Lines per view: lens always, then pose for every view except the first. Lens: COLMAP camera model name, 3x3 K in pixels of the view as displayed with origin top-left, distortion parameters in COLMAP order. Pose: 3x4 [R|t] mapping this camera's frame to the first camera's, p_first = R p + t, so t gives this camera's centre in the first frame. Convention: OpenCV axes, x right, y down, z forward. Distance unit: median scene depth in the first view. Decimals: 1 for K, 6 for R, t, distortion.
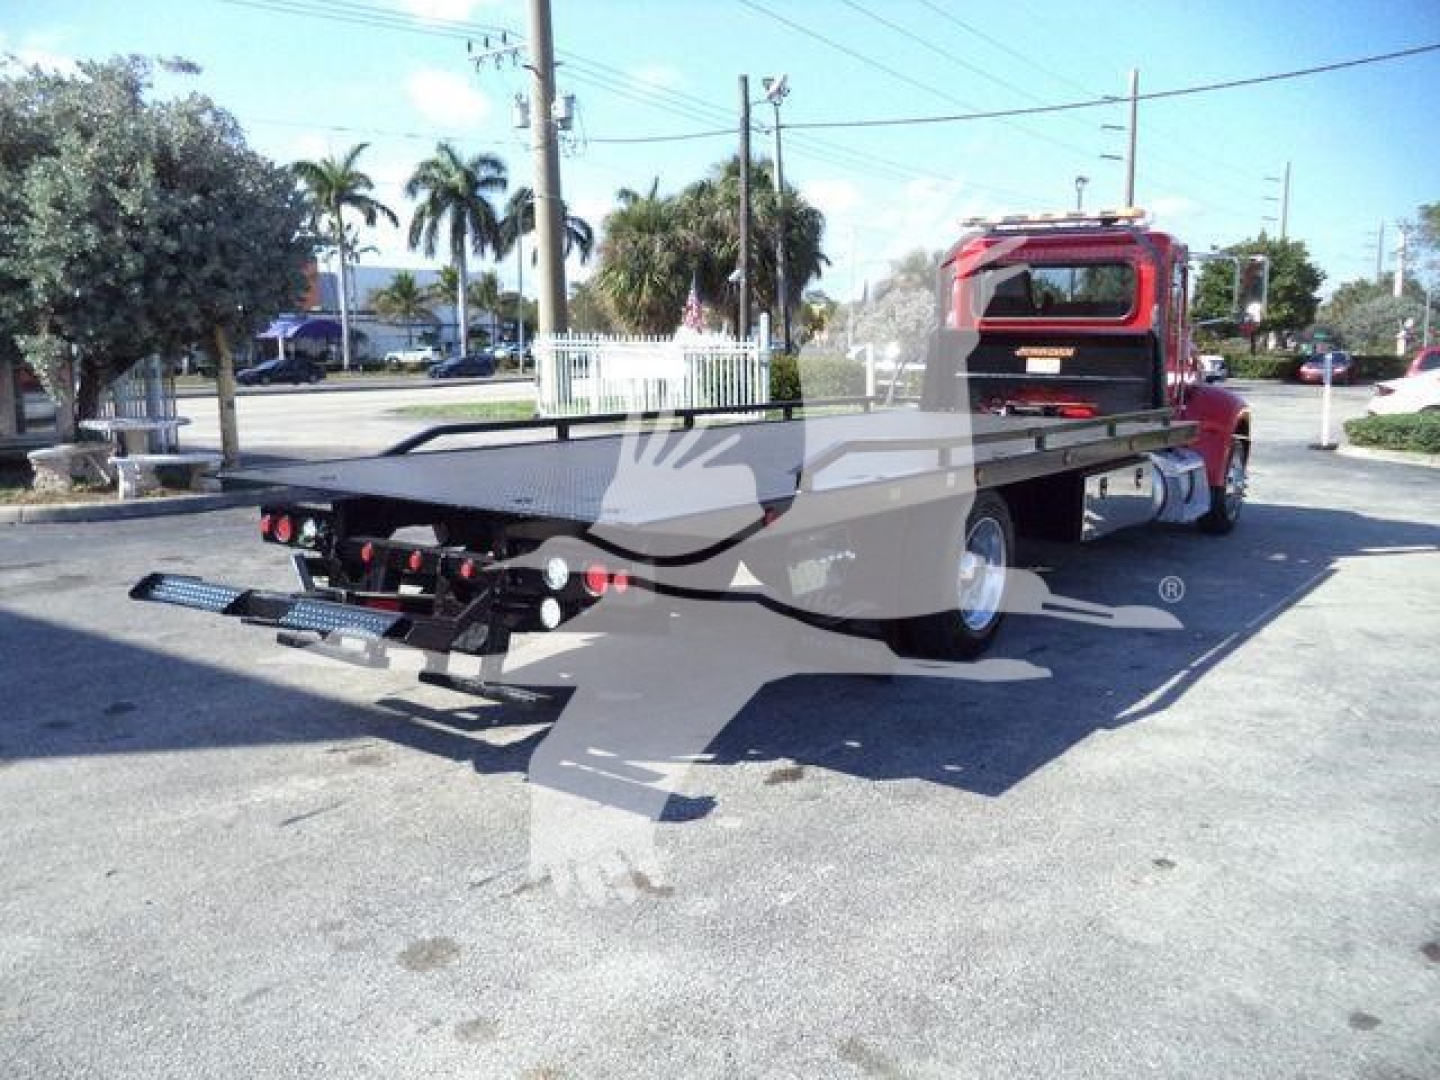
lens RADIAL K [[1182.6, 0, 732.1], [0, 1182.6, 547.7], [0, 0, 1]] dist [-0.022424, -0.001383]
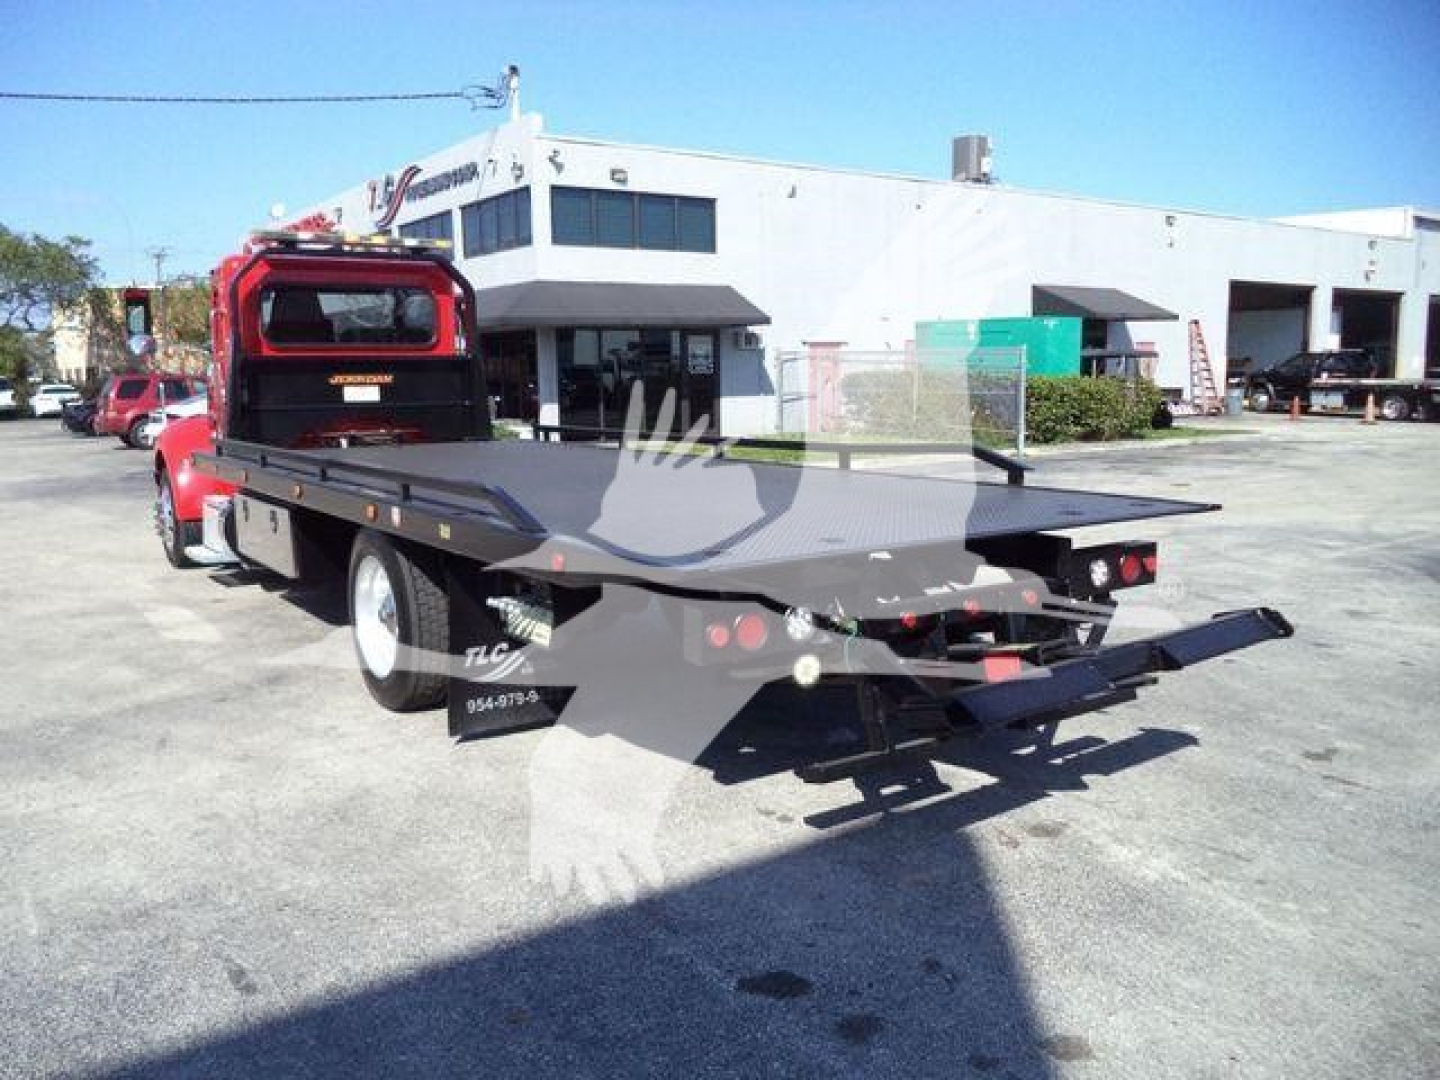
lens RADIAL K [[1182.6, 0, 725.9], [0, 1182.6, 546.4], [0, 0, 1]] dist [-0.022424, -0.001383]
pose [[0.326094, -0.155796, 0.932411, -1.034112], [0.182614, 0.978130, 0.099569, -0.140134], [-0.927531, 0.137803, 0.347413, 0.776629]]
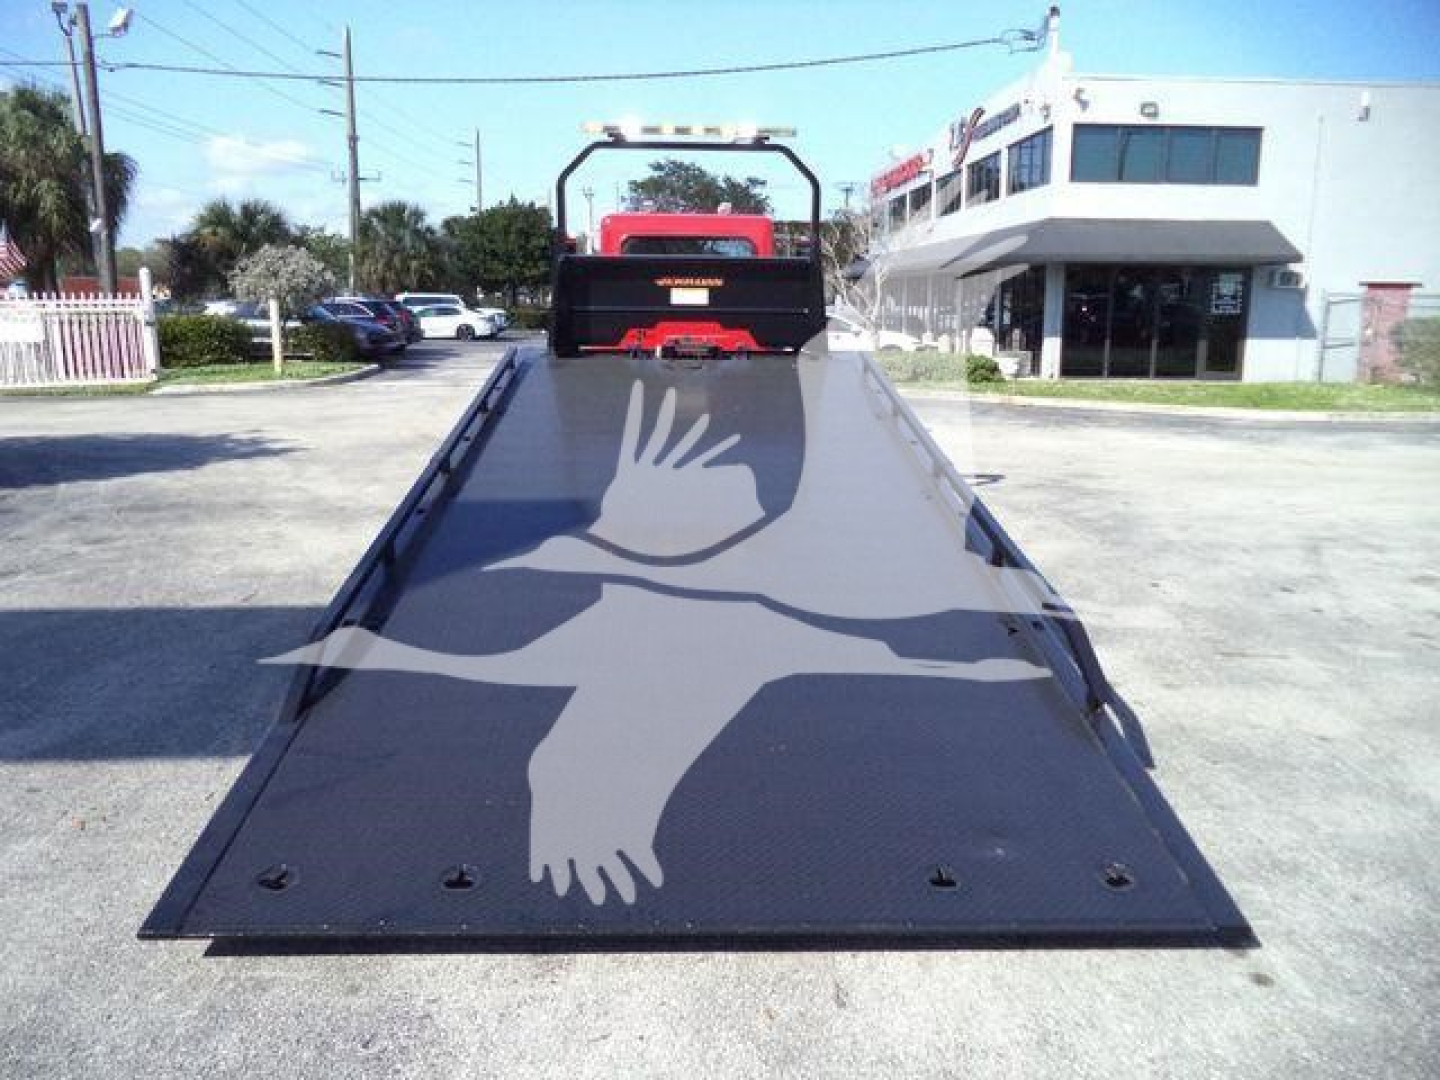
lens RADIAL K [[1182.6, 0, 717.0], [0, 1182.6, 554.0], [0, 0, 1]] dist [-0.022424, -0.001383]
pose [[0.787399, -0.131812, 0.602186, -0.933351], [0.105911, 0.991273, 0.078494, -0.000074], [-0.607277, 0.001972, 0.794488, -0.044657]]
